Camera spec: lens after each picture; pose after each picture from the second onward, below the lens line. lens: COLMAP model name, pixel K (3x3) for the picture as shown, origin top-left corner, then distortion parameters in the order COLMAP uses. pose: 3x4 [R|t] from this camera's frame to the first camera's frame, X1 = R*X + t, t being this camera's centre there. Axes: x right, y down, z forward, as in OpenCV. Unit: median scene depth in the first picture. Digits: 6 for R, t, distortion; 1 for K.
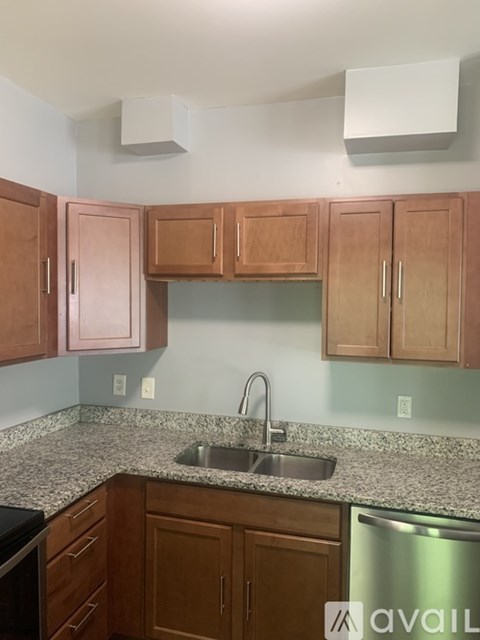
lens RADIAL K [[485.6, 0, 240.0], [0, 485.6, 320.0], [0, 0, 1]] dist [0.089010, -0.091365]
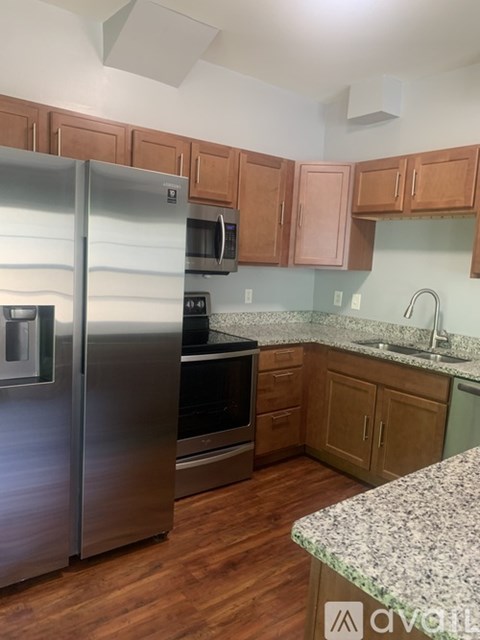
lens RADIAL K [[483.1, 0, 240.0], [0, 483.1, 320.0], [0, 0, 1]] dist [0.007494, -0.000800]
pose [[0.812541, 0.104296, -0.573497, 0.372822], [-0.064644, 0.993917, 0.089165, 0.107324], [0.579308, -0.035377, 0.814341, -0.313793]]
